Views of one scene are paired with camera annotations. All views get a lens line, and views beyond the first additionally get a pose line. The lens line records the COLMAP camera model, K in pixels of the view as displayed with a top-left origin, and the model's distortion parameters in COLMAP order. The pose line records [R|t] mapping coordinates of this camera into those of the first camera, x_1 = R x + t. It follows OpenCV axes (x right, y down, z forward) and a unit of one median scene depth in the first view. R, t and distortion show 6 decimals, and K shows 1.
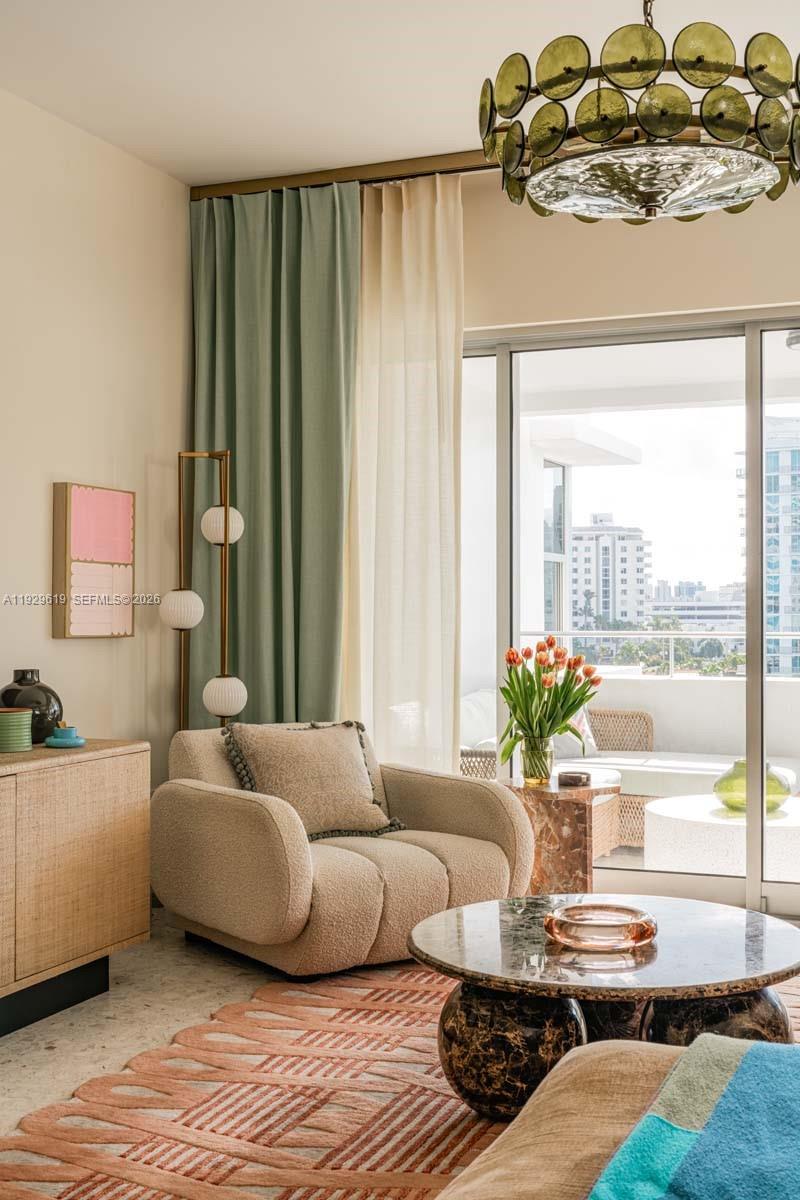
lens RADIAL K [[1472.4, 0, 400.0], [0, 1472.4, 600.0], [0, 0, 1]] dist [0.036519, -0.096977]
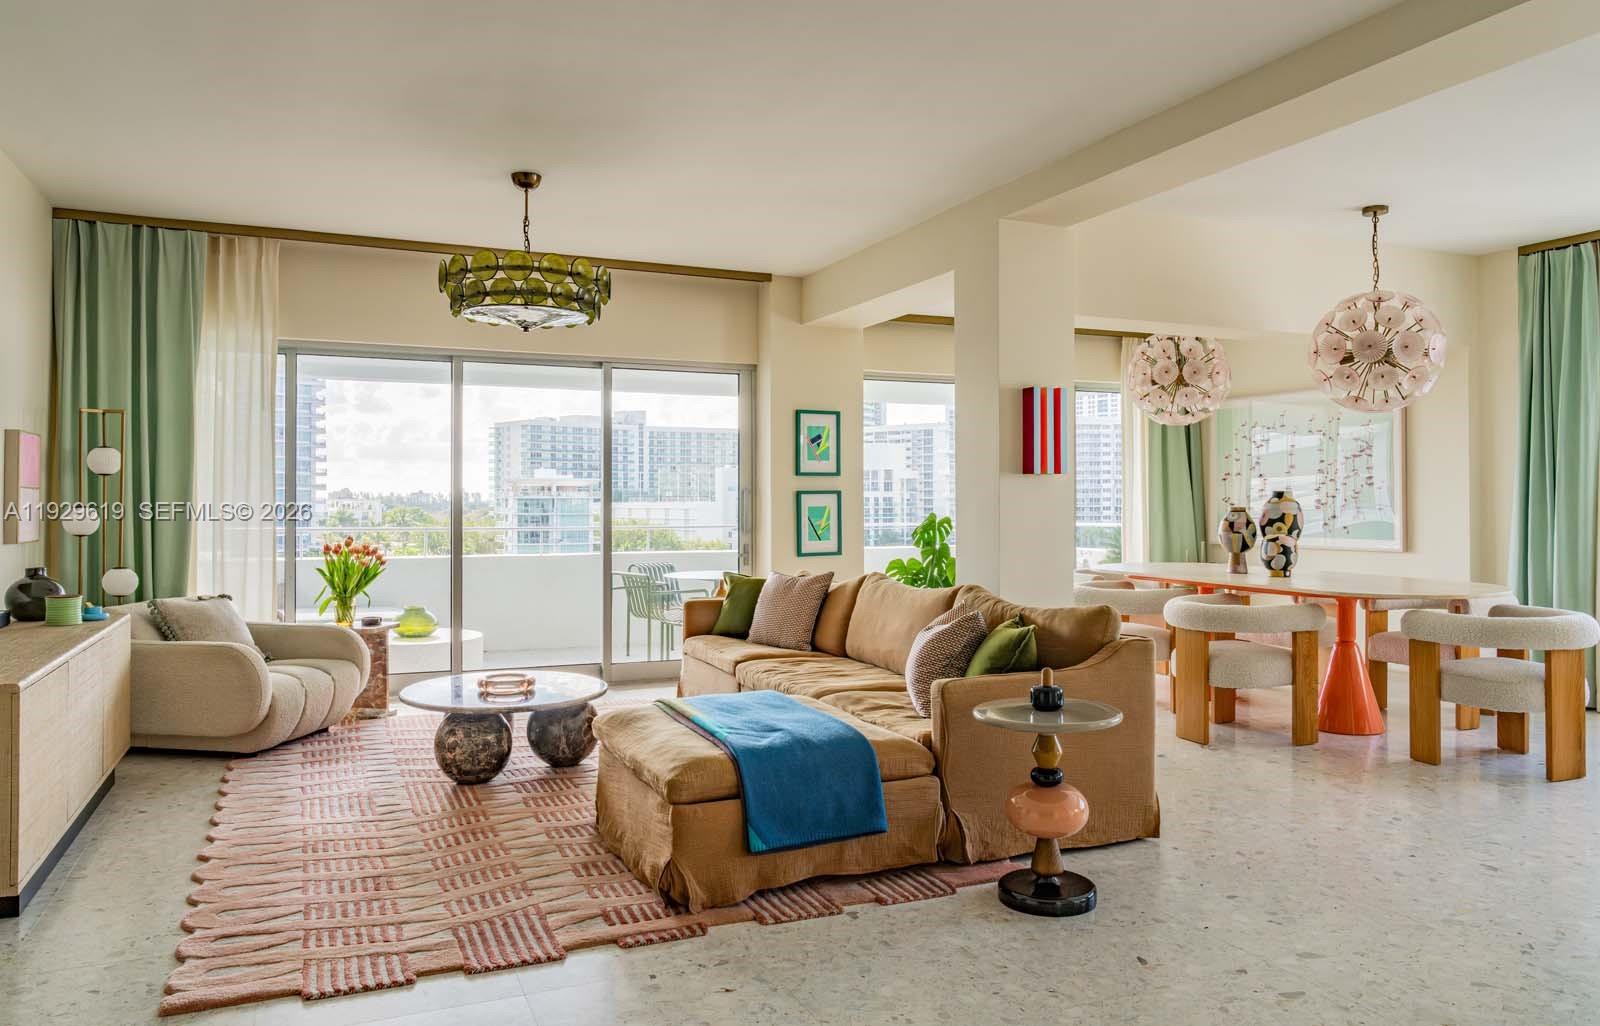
lens RADIAL K [[1089.8, 0, 798.5], [0, 1089.8, 490.5], [0, 0, 1]] dist [0.001368, -0.000361]
pose [[0.696741, 0.011257, 0.717234, -0.474305], [-0.009264, 0.999935, -0.006694, -0.025427], [-0.717263, -0.001981, 0.696800, -0.231570]]
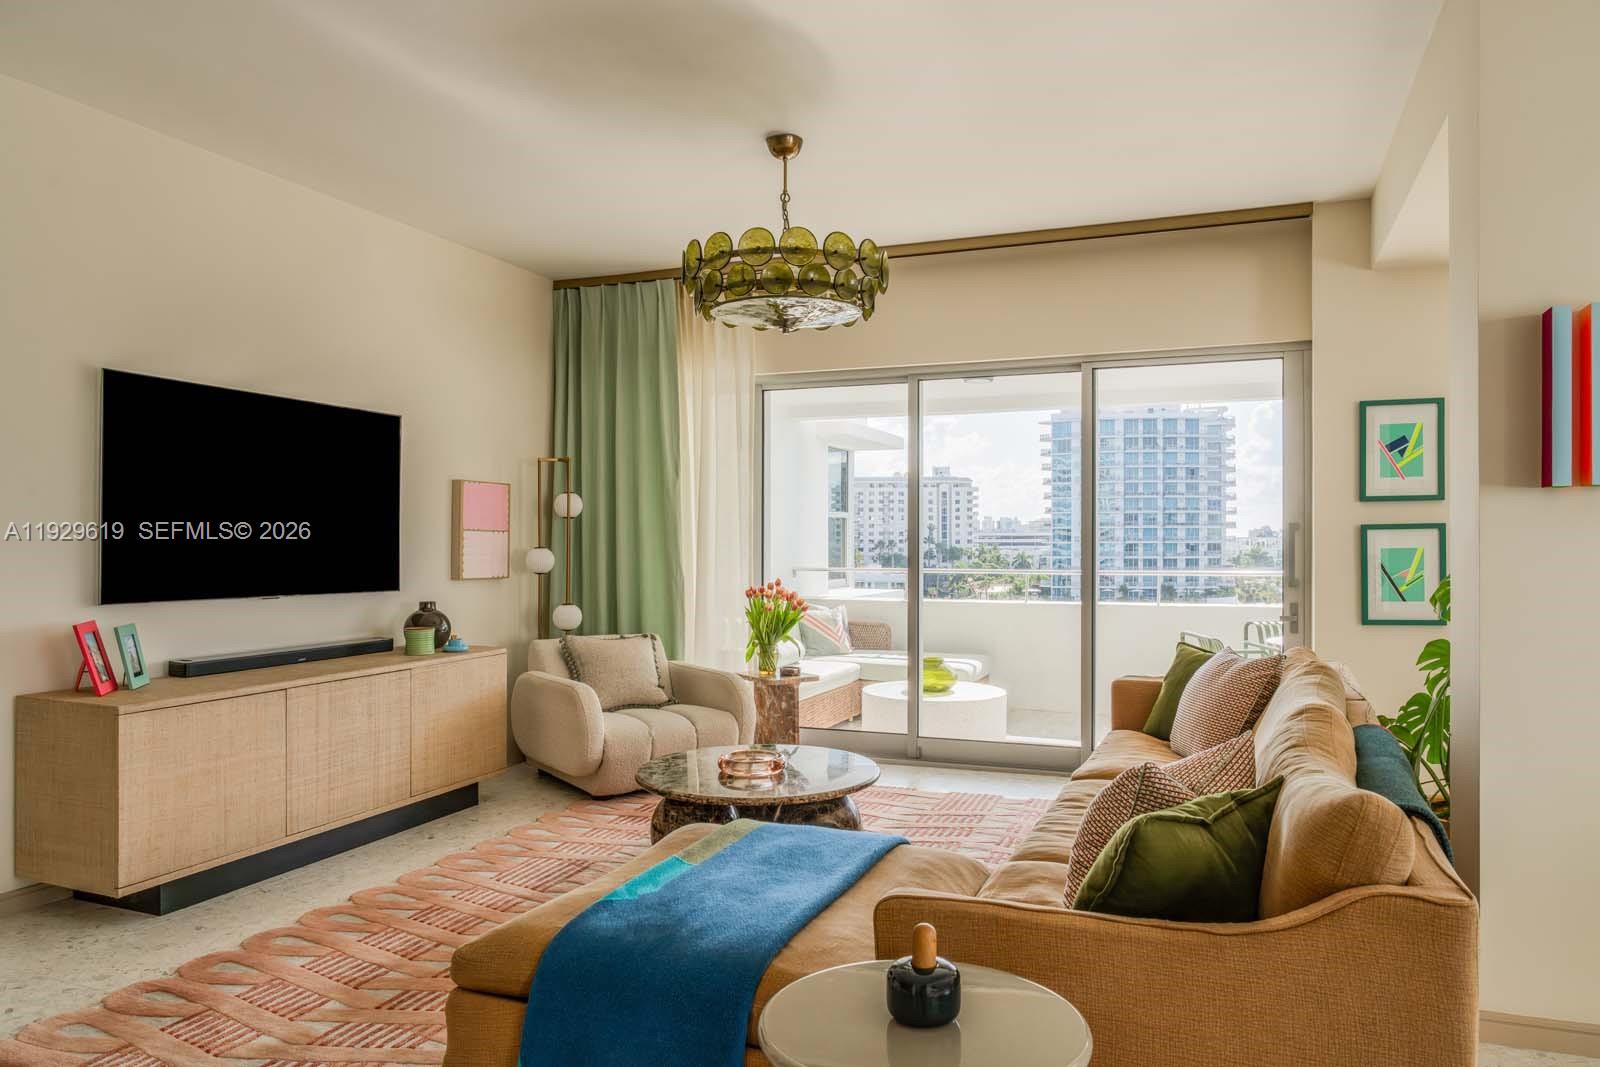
lens RADIAL K [[1099.6, 0, 800.0], [0, 1099.6, 533.5], [0, 0, 1]] dist [-0.022724, 0.006457]
pose [[0.999980, 0.002008, 0.005957, 0.132053], [-0.002024, 0.999994, 0.002681, -0.028634], [-0.005951, -0.002693, 0.999979, -0.167221]]
